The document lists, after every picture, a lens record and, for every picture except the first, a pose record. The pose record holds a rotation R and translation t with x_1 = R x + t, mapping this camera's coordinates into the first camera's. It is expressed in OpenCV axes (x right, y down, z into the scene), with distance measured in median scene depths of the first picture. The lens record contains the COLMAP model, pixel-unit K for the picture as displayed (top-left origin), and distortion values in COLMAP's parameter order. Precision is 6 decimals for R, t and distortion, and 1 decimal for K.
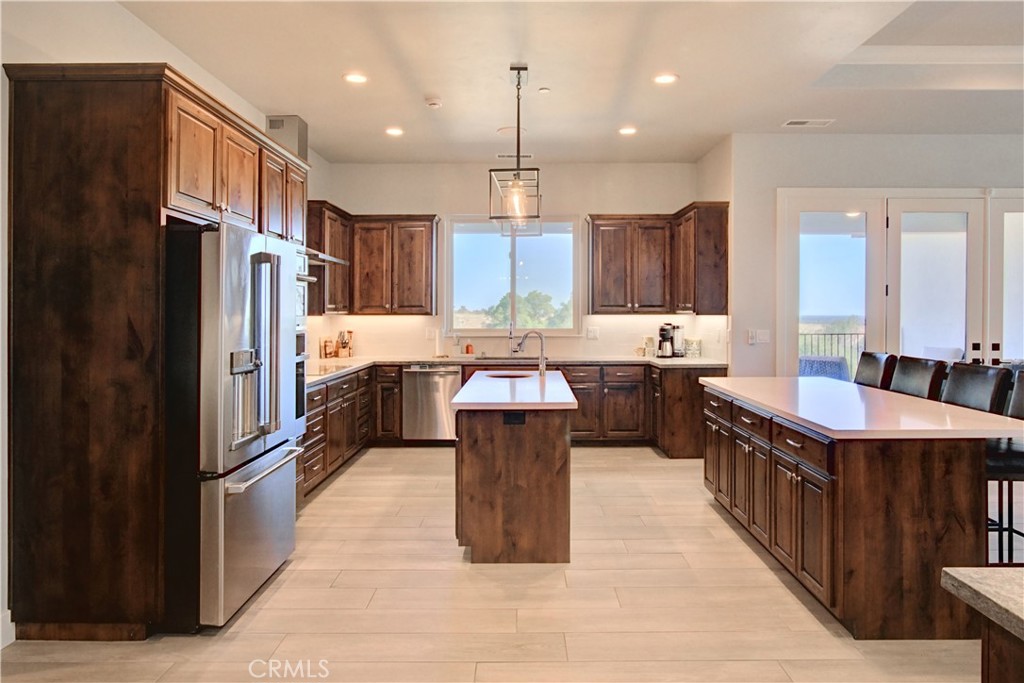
lens RADIAL K [[645.4, 0, 525.4], [0, 645.4, 314.9], [0, 0, 1]] dist [-0.015212, 0.003286]
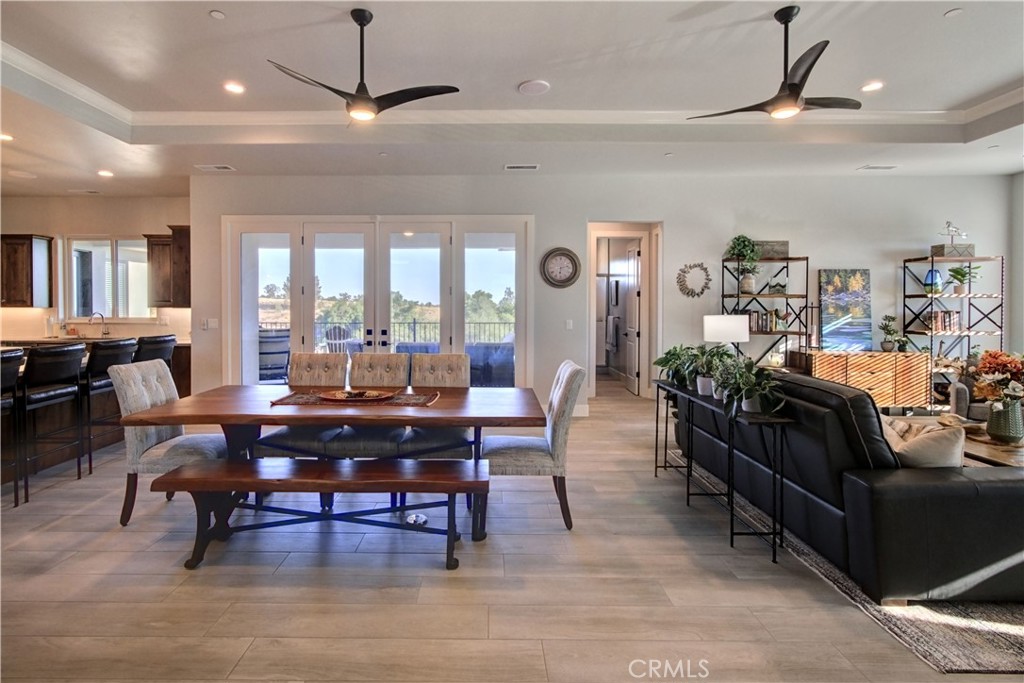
lens RADIAL K [[482.0, 0, 488.3], [0, 482.0, 311.8], [0, 0, 1]] dist [-0.000301, 0.000575]
pose [[0.999821, 0.004575, -0.018360, 0.983724], [-0.004421, 0.999955, 0.008424, -0.003366], [0.018398, -0.008341, 0.999796, -0.015795]]
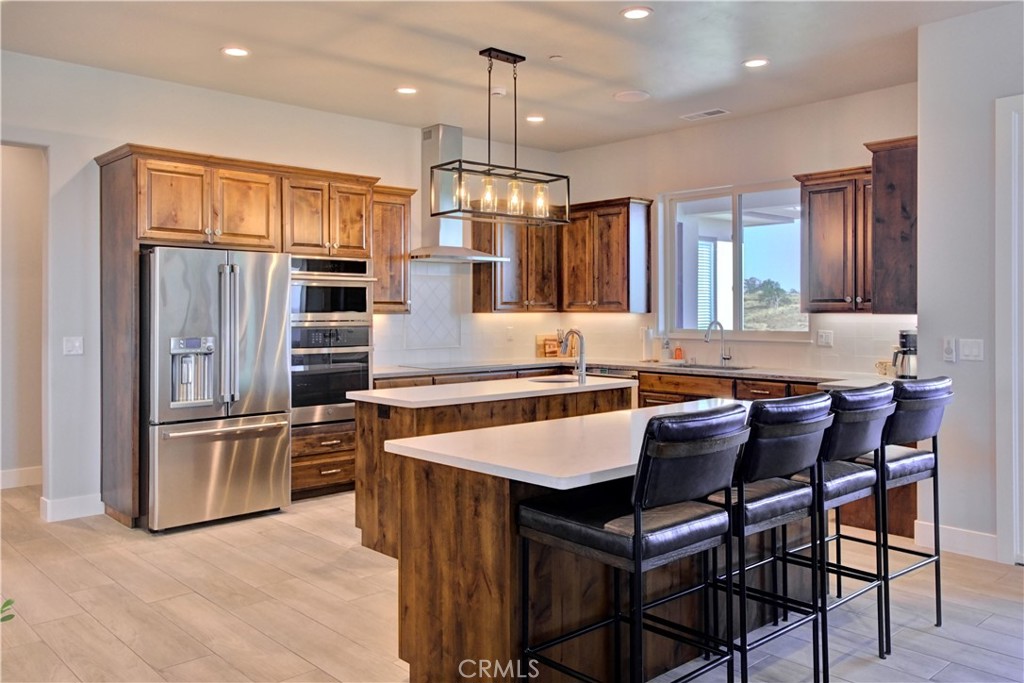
lens RADIAL K [[820.7, 0, 520.1], [0, 820.7, 309.2], [0, 0, 1]] dist [0.031488, 0.009528]
pose [[0.678931, 0.000905, -0.734201, 0.659868], [-0.003170, 0.999994, -0.001698, -0.002088], [0.734195, 0.003480, 0.678930, 0.160657]]
